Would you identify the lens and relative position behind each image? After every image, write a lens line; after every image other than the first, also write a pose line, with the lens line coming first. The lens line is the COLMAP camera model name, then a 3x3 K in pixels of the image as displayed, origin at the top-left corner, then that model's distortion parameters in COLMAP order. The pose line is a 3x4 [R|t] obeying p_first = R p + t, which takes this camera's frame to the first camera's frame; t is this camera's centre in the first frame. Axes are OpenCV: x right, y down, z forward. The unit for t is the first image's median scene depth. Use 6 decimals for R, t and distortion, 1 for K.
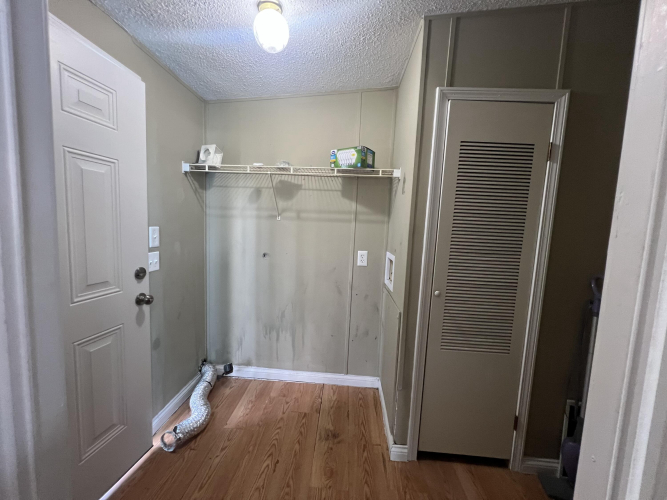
lens RADIAL K [[268.5, 0, 335.1], [0, 268.5, 248.2], [0, 0, 1]] dist [0.009779, -0.000029]
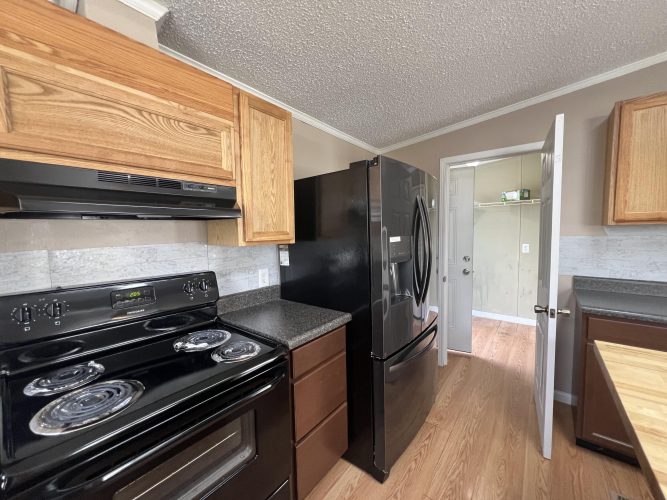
lens RADIAL K [[268.5, 0, 332.3], [0, 268.5, 248.2], [0, 0, 1]] dist [0.009779, -0.000029]
pose [[0.809931, -0.018576, -0.586232, 0.119187], [-0.006770, 0.999136, -0.041014, 0.124804], [0.586487, 0.037187, 0.809105, -1.239630]]
